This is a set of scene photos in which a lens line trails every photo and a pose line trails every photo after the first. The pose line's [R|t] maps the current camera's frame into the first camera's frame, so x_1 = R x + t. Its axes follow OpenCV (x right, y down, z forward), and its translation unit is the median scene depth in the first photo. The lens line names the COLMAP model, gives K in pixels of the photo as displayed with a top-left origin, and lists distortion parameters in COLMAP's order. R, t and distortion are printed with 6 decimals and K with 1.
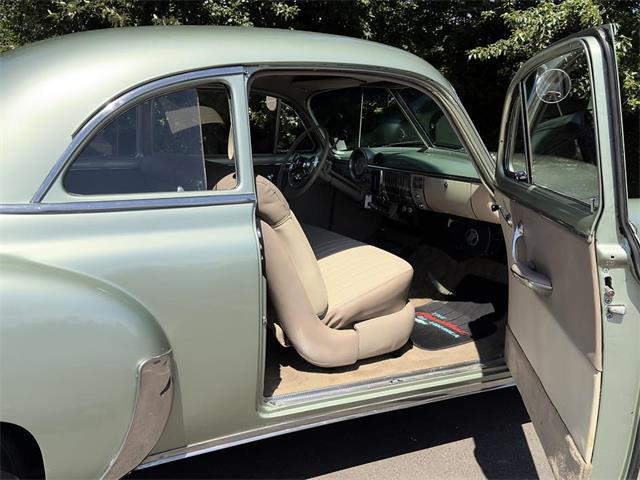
lens RADIAL K [[606.9, 0, 317.7], [0, 606.9, 237.3], [0, 0, 1]] dist [0.151815, -0.291718]
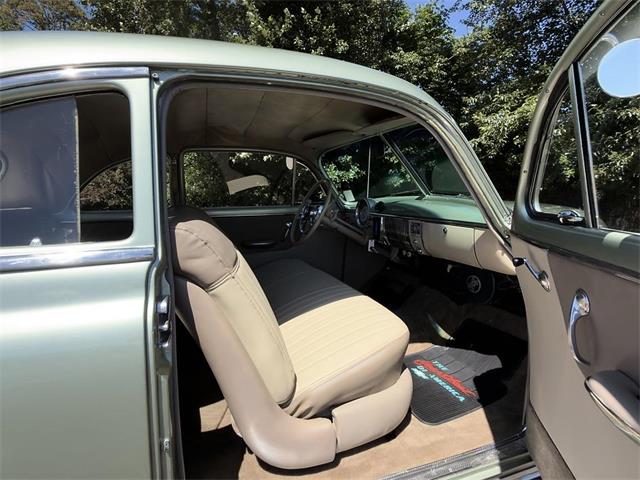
lens RADIAL K [[344.0, 0, 321.5], [0, 344.0, 235.7], [0, 0, 1]] dist [0.002310, 0.001025]
pose [[0.992587, -0.007361, -0.121313, 0.085911], [-0.001149, 0.997551, -0.069930, -0.040929], [0.121530, 0.069551, 0.990148, 0.458600]]
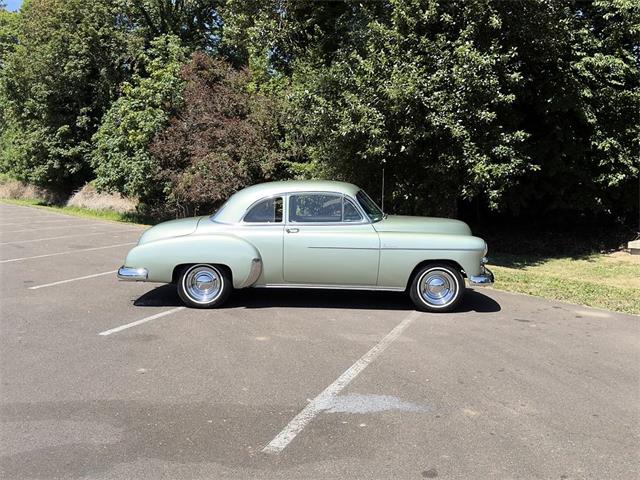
lens RADIAL K [[606.9, 0, 317.7], [0, 606.9, 237.3], [0, 0, 1]] dist [0.151815, -0.291718]
pose [[0.875748, 0.031729, -0.481724, 1.434379], [-0.084232, 0.992575, -0.087752, 0.250677], [0.475363, 0.117425, 0.871918, -1.709575]]
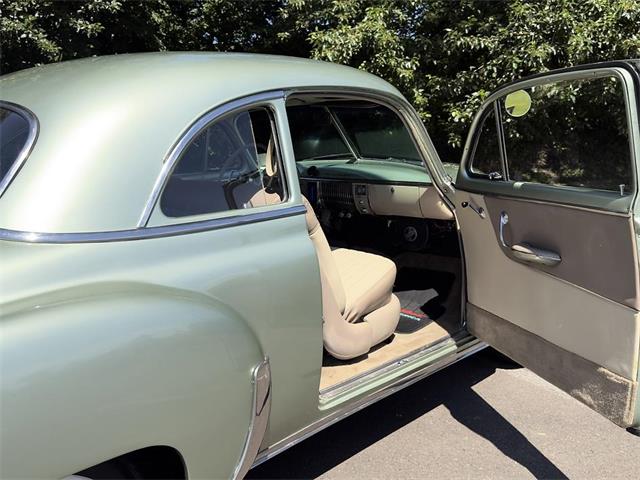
lens RADIAL K [[606.9, 0, 317.7], [0, 606.9, 237.3], [0, 0, 1]] dist [0.151815, -0.291718]
pose [[0.937297, -0.091190, 0.336392, -0.321207], [0.099966, 0.994952, -0.008823, -0.001541], [-0.333889, 0.041897, 0.941681, -0.024732]]
